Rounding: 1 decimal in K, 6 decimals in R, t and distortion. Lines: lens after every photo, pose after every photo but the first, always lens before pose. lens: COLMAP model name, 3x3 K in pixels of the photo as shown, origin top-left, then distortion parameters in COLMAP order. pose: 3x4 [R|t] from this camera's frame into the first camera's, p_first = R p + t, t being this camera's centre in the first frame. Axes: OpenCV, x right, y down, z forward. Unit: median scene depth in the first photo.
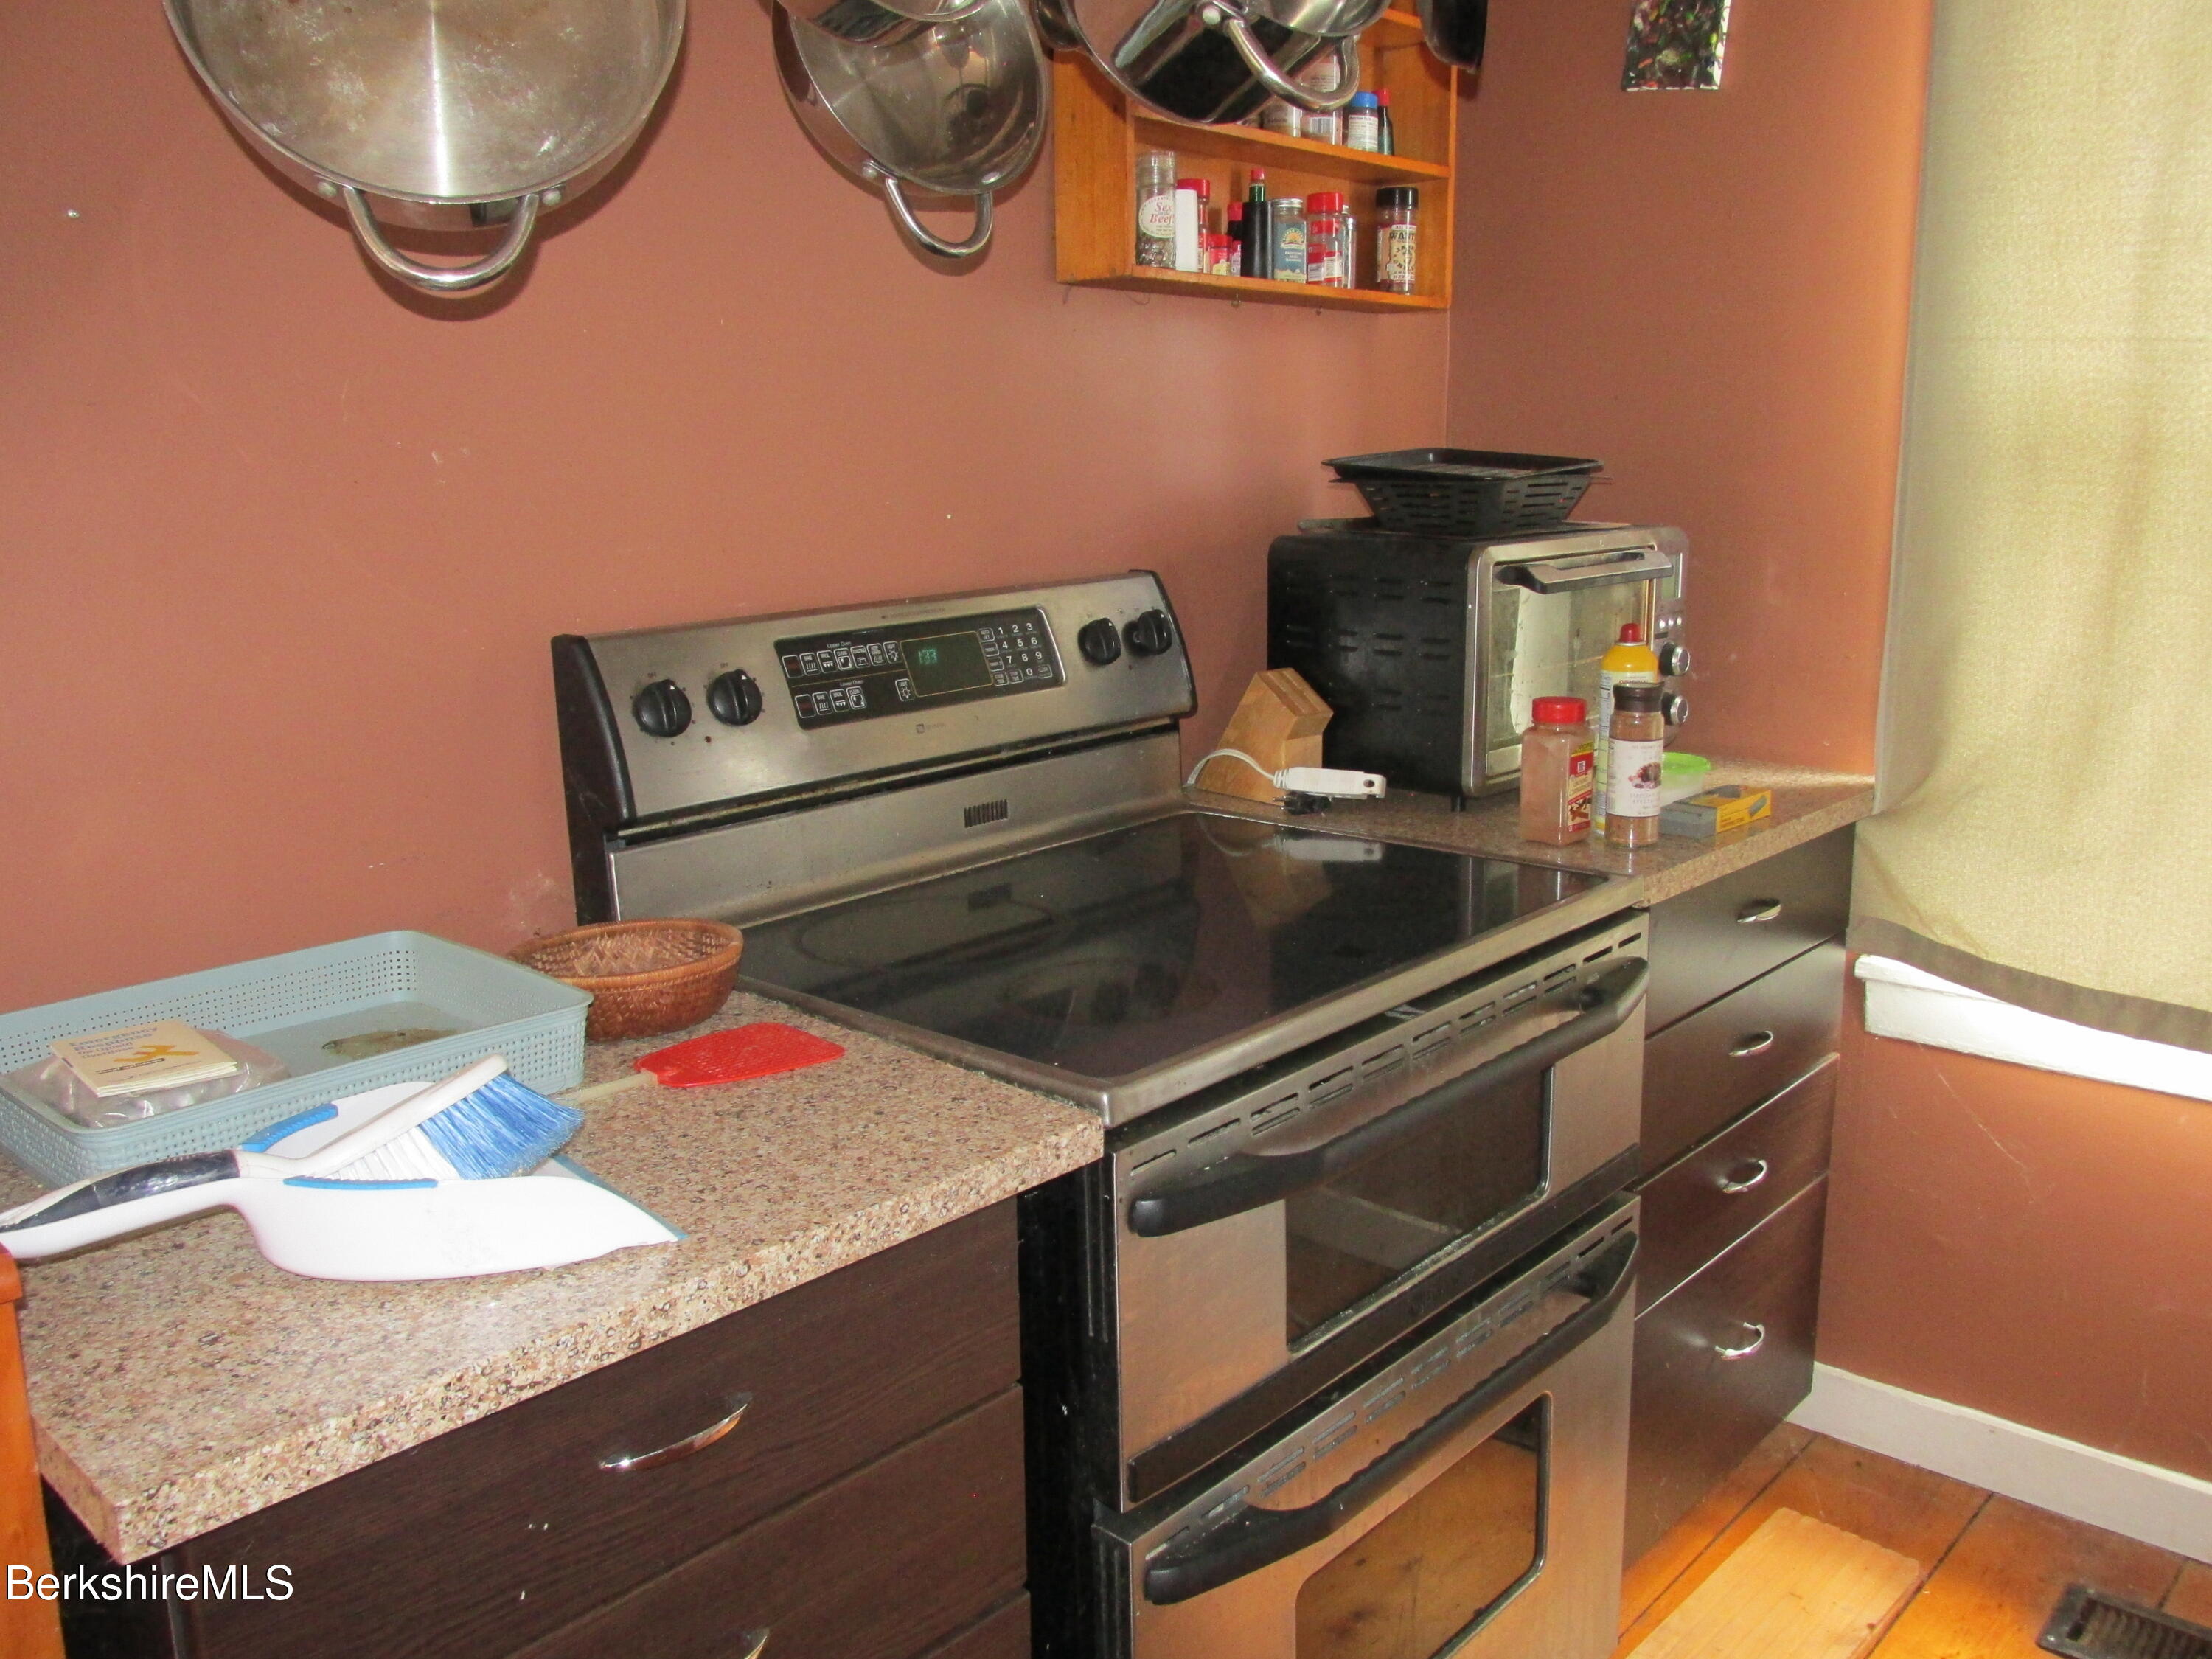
lens RADIAL K [[1840.4, 0, 1106.0], [0, 1840.4, 829.5], [0, 0, 1]] dist [-0.031756, 0.003929]
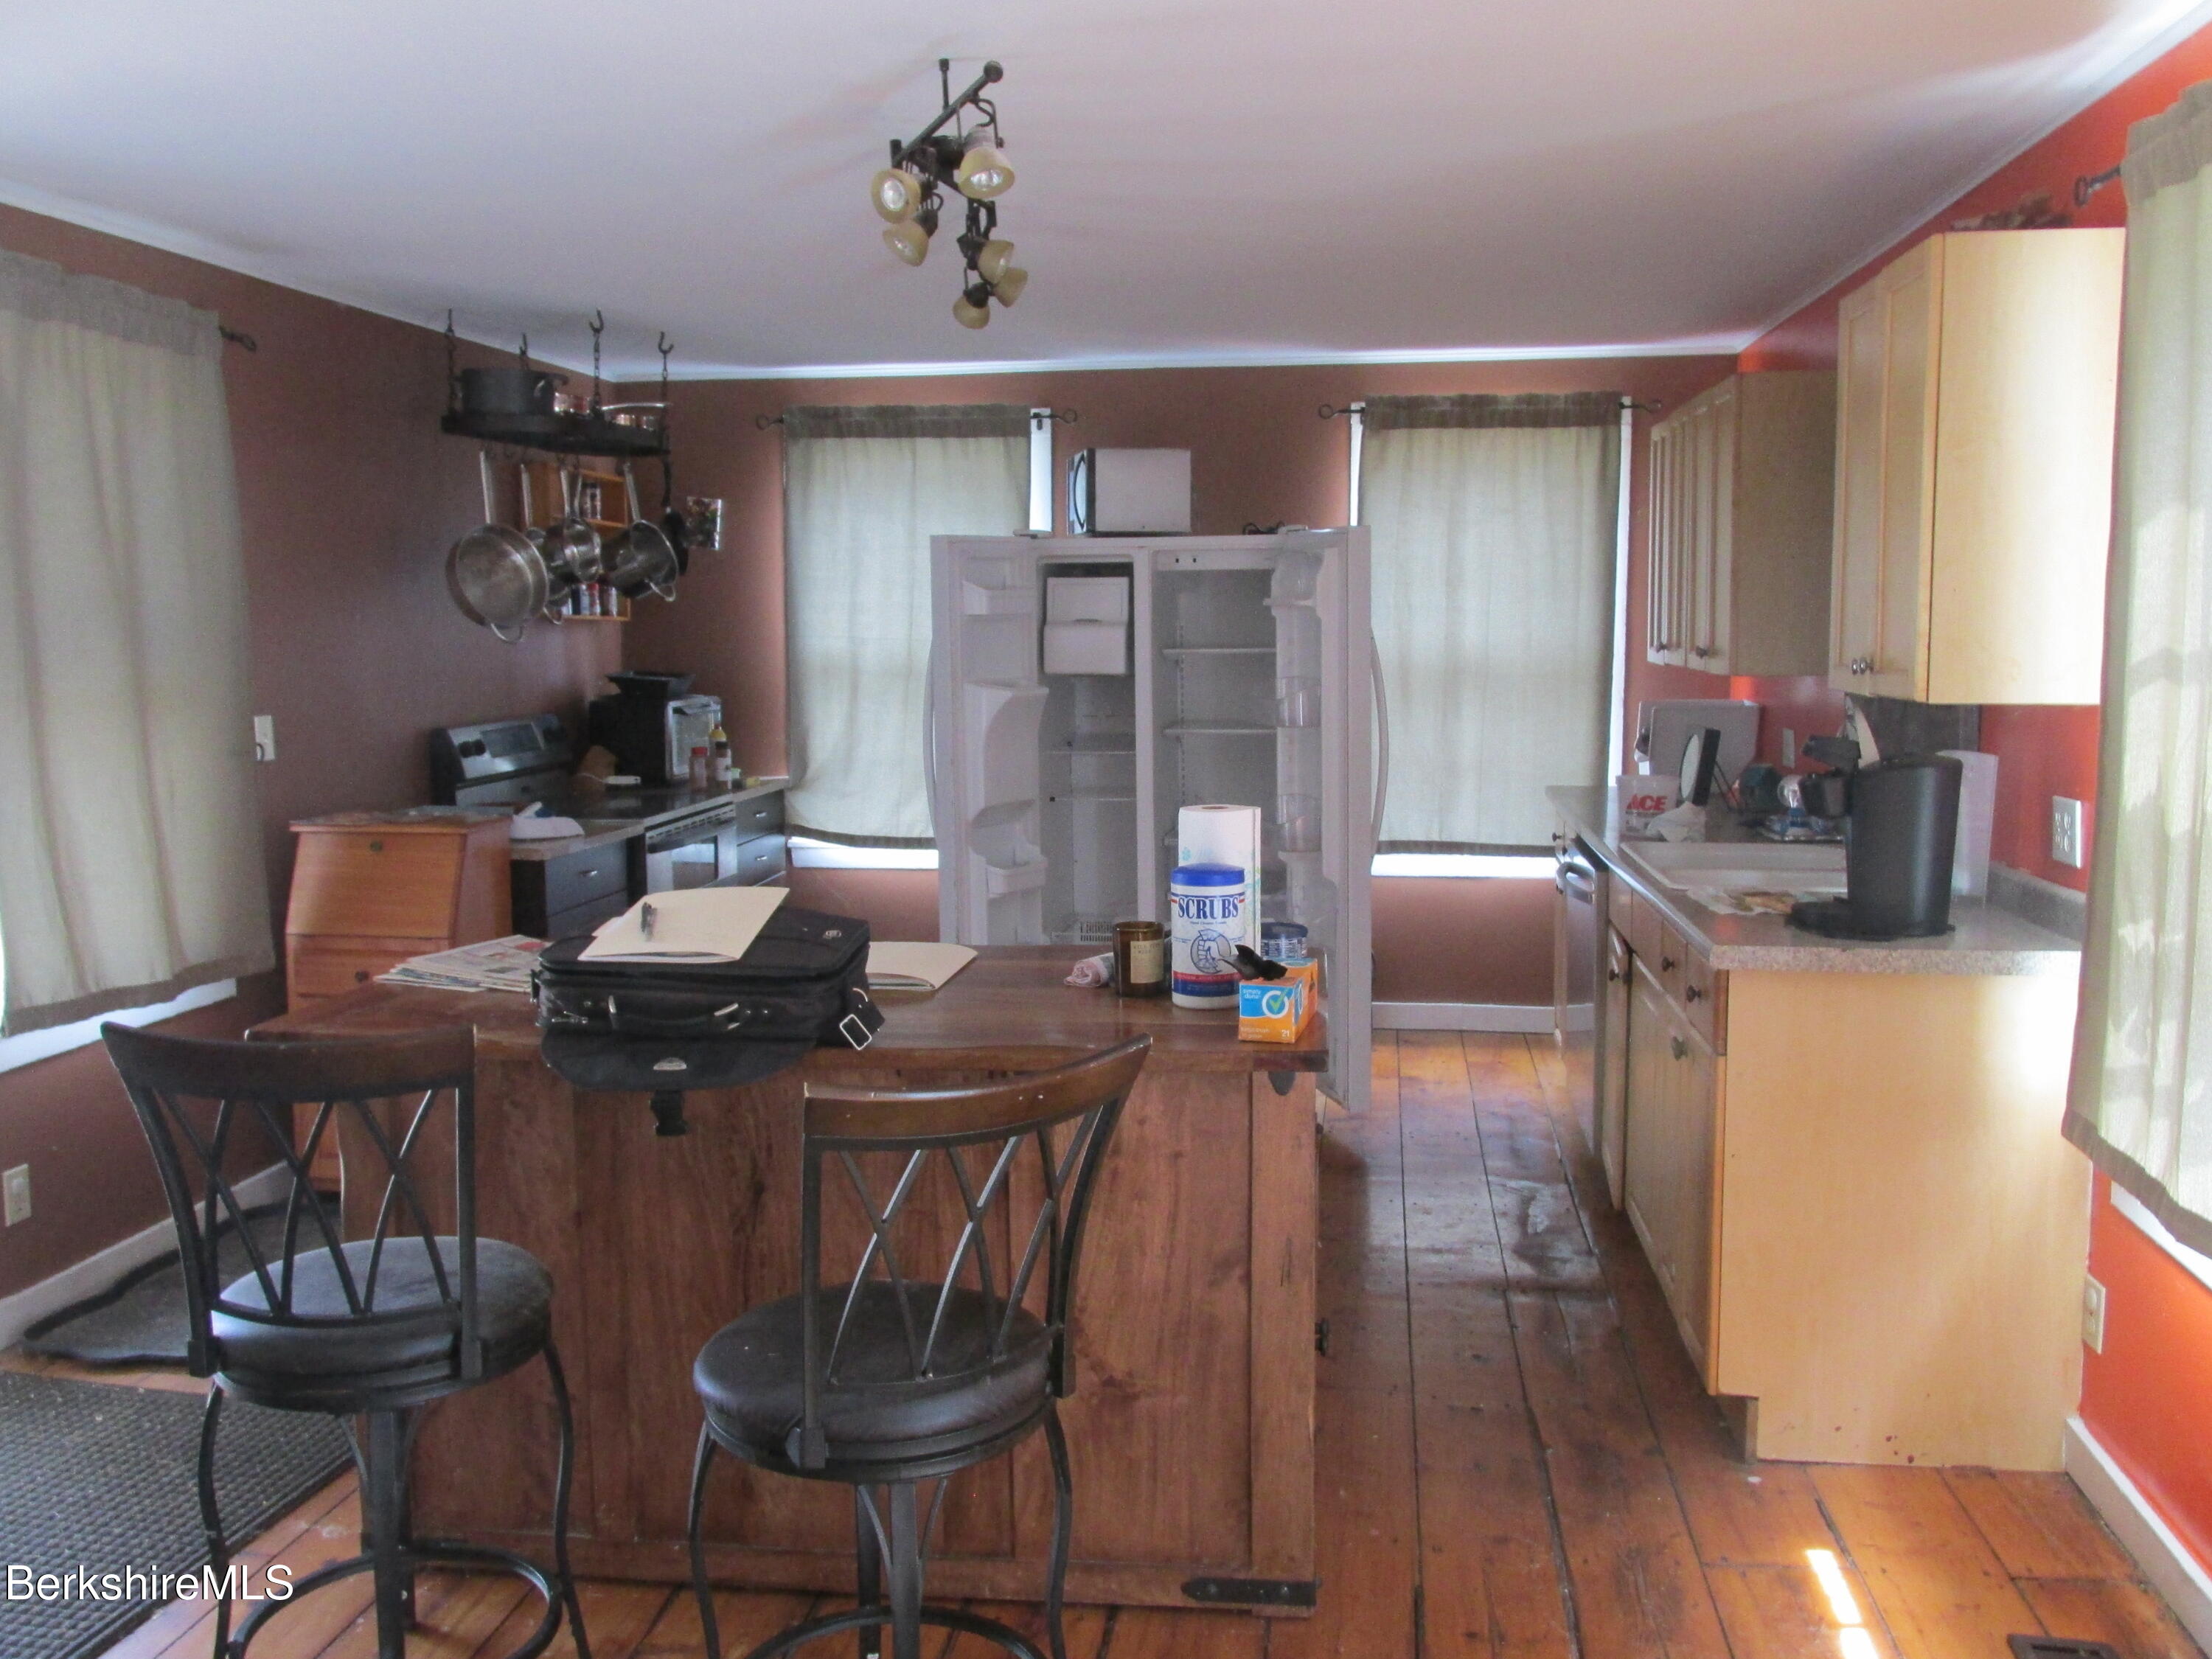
lens RADIAL K [[1840.4, 0, 1106.0], [0, 1840.4, 829.5], [0, 0, 1]] dist [-0.031756, 0.003929]
pose [[0.828974, -0.053879, 0.556685, -0.880298], [0.110693, 0.991465, -0.068876, 0.341283], [-0.548223, 0.118718, 0.827863, -1.878070]]
